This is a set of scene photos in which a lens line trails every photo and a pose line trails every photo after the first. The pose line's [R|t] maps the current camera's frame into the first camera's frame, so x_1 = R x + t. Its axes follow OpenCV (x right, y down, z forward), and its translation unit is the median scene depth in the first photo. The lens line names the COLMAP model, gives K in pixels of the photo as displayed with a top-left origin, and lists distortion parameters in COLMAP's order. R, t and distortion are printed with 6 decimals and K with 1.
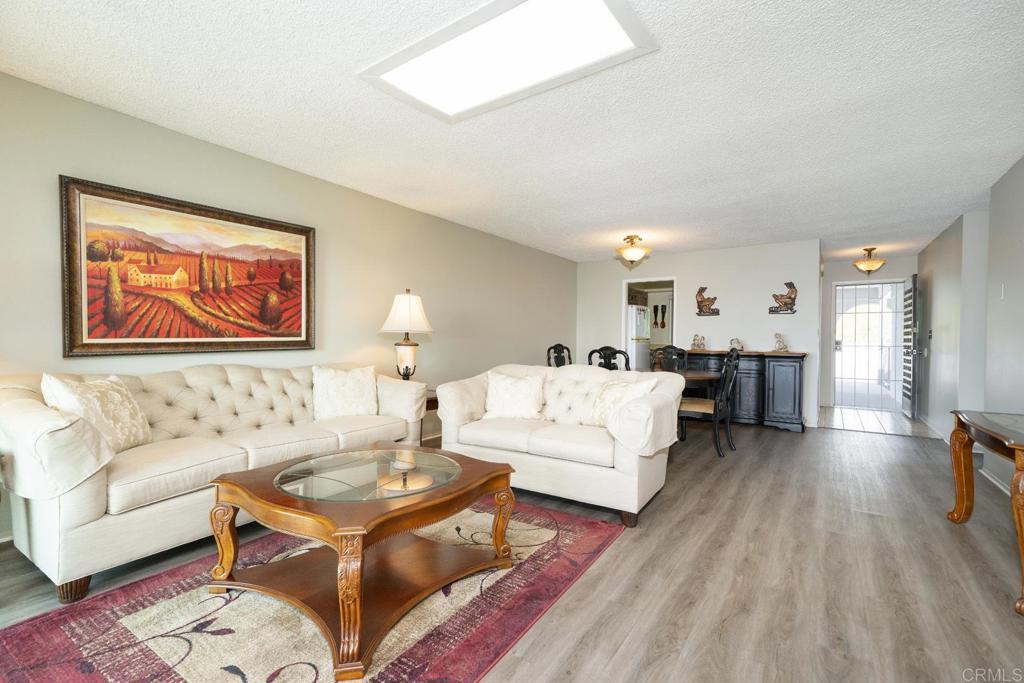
lens RADIAL K [[454.2, 0, 510.3], [0, 454.2, 343.6], [0, 0, 1]] dist [0.013958, 0.000308]
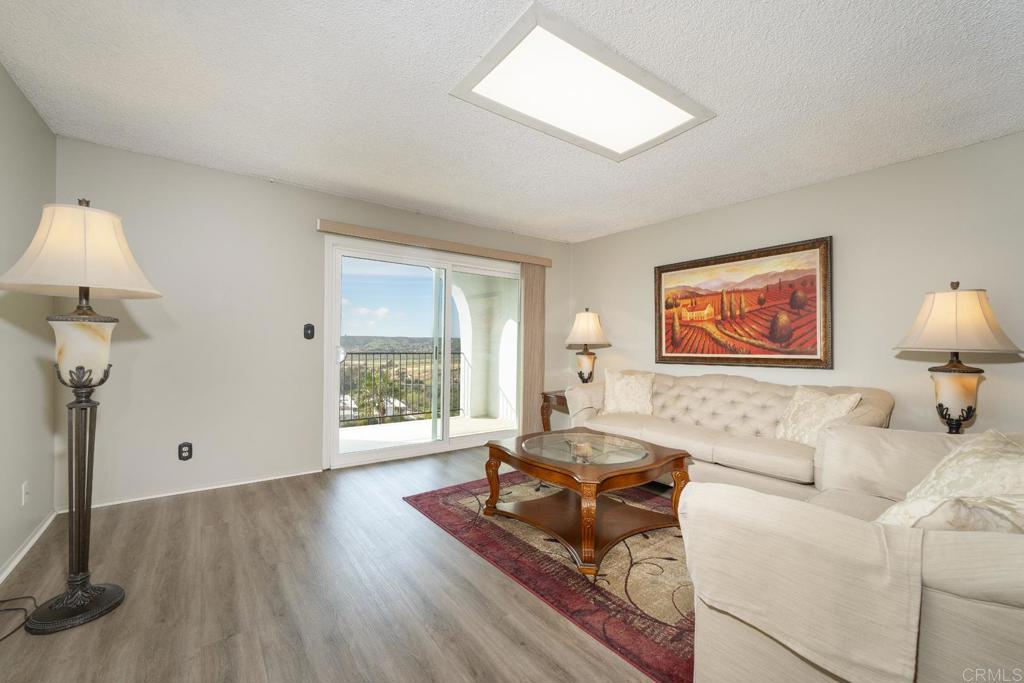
lens RADIAL K [[418.1, 0, 505.6], [0, 418.1, 344.1], [0, 0, 1]] dist [-0.000952, 0.000063]
pose [[-0.324763, -0.013233, -0.945703, 0.695774], [-0.026568, 0.999635, -0.004864, -0.019358], [0.945422, 0.023546, -0.324996, 0.809781]]
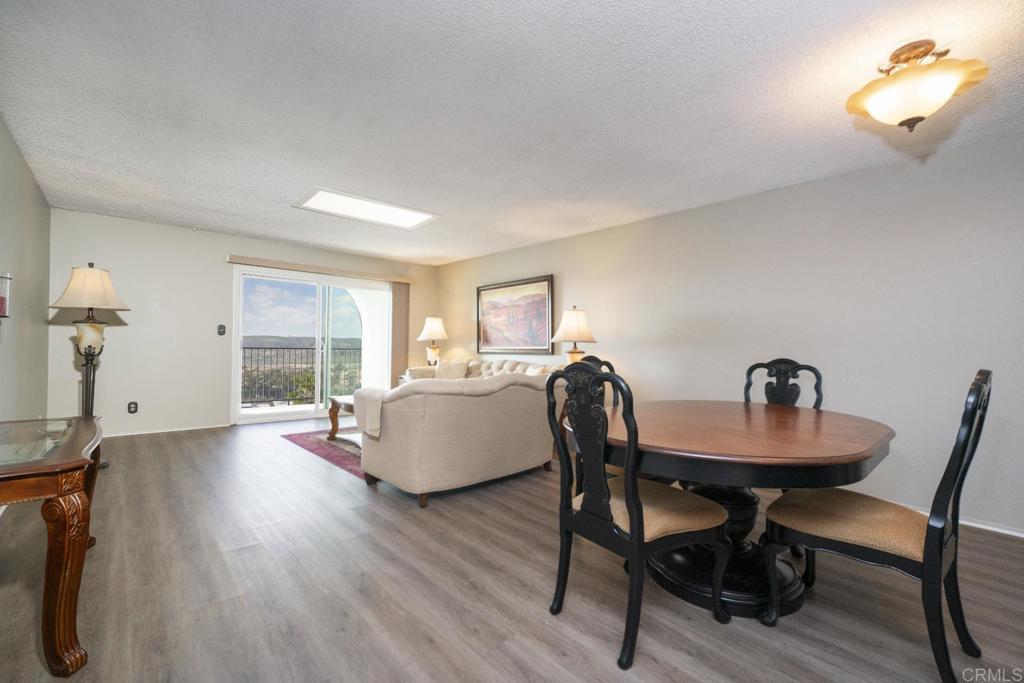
lens RADIAL K [[442.4, 0, 507.5], [0, 442.4, 342.7], [0, 0, 1]] dist [0.001788, 0.000028]
pose [[-0.236779, -0.022408, -0.971305, 1.255818], [-0.029020, 0.999451, -0.015983, 0.001631], [0.971130, 0.024403, -0.237299, 1.483116]]
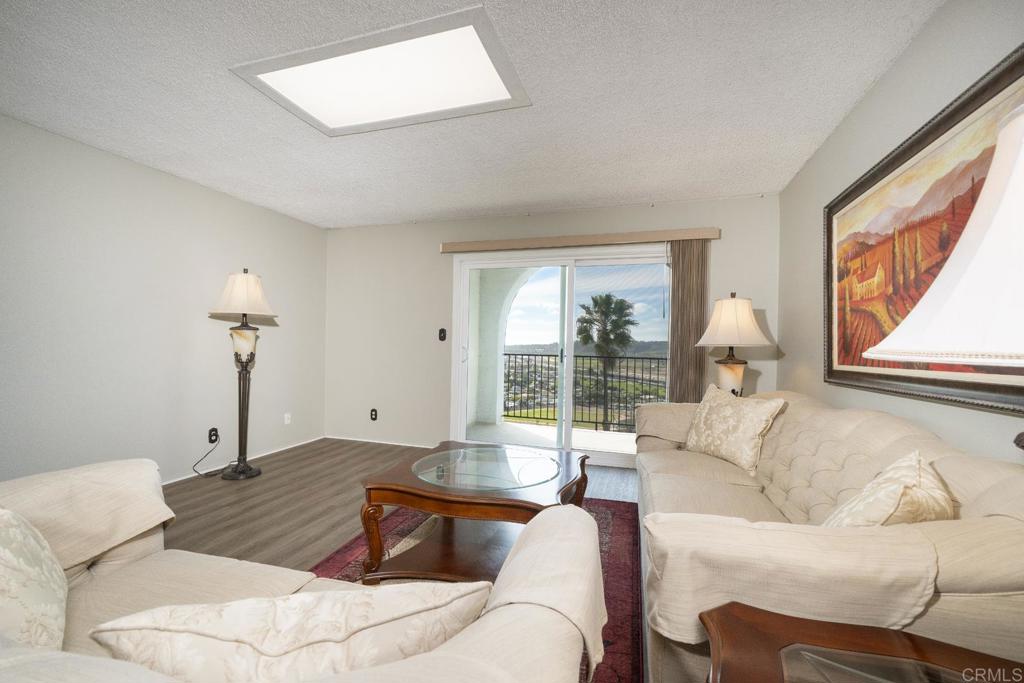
lens RADIAL K [[442.4, 0, 507.5], [0, 442.4, 342.7], [0, 0, 1]] dist [0.001788, 0.000028]
pose [[-0.958185, -0.029898, -0.284584, -0.009123], [-0.033094, 0.999432, 0.006425, -0.034109], [0.284230, 0.015575, -0.958630, 1.443665]]
